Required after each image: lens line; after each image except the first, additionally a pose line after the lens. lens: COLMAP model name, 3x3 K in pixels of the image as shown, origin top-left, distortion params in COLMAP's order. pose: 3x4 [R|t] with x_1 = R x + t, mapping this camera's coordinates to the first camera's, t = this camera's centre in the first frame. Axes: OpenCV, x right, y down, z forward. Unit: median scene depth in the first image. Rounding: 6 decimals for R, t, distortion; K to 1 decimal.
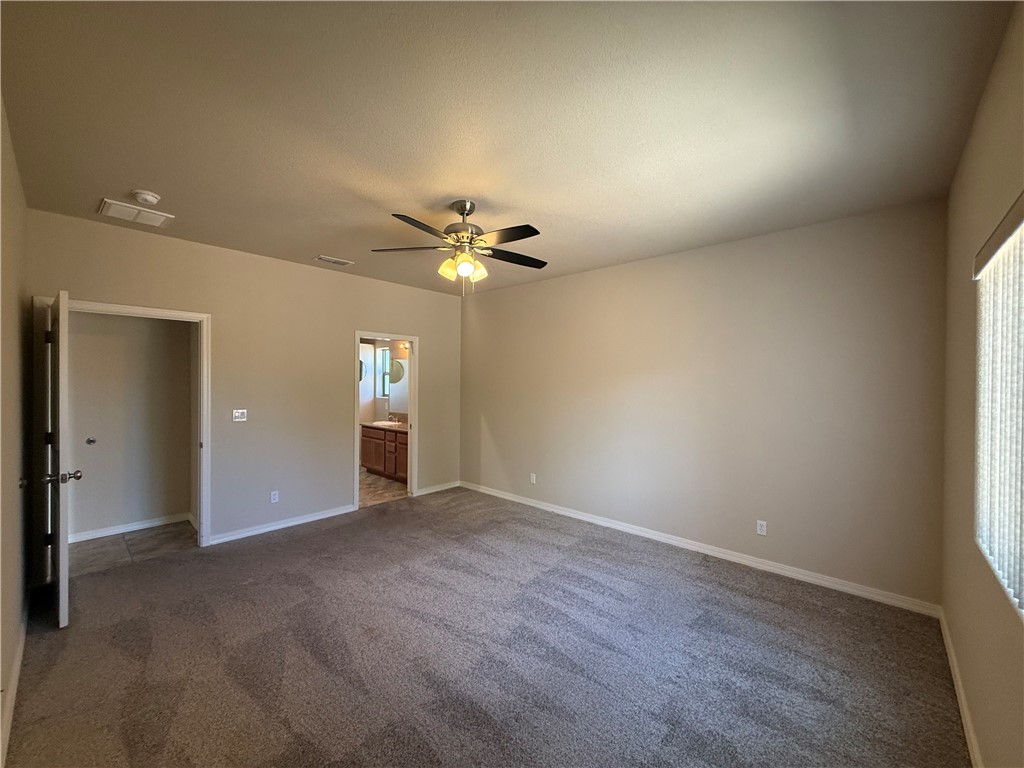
lens RADIAL K [[409.2, 0, 508.5], [0, 409.2, 382.3], [0, 0, 1]] dist [0.001117, 0.000102]
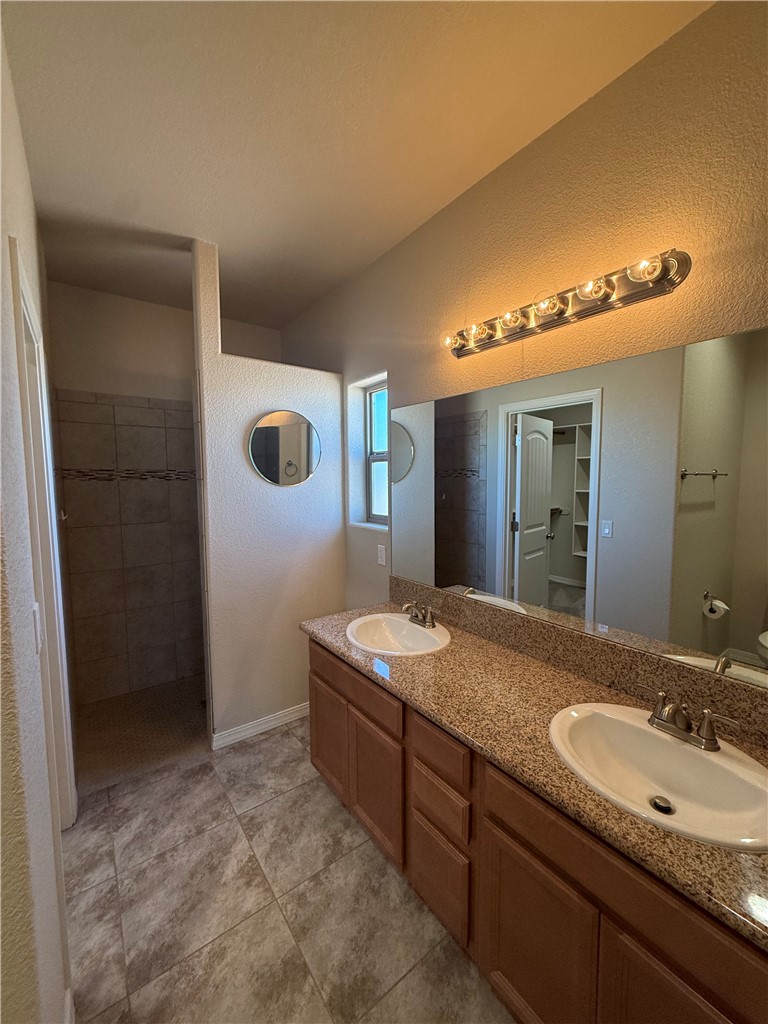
lens RADIAL K [[409.2, 0, 386.7], [0, 409.2, 510.5], [0, 0, 1]] dist [0.001117, 0.000102]
pose [[0.984039, 0.008372, -0.177756, -0.228796], [0.004767, 0.997294, 0.073362, -0.001111], [0.177889, -0.073038, 0.981336, 0.661607]]
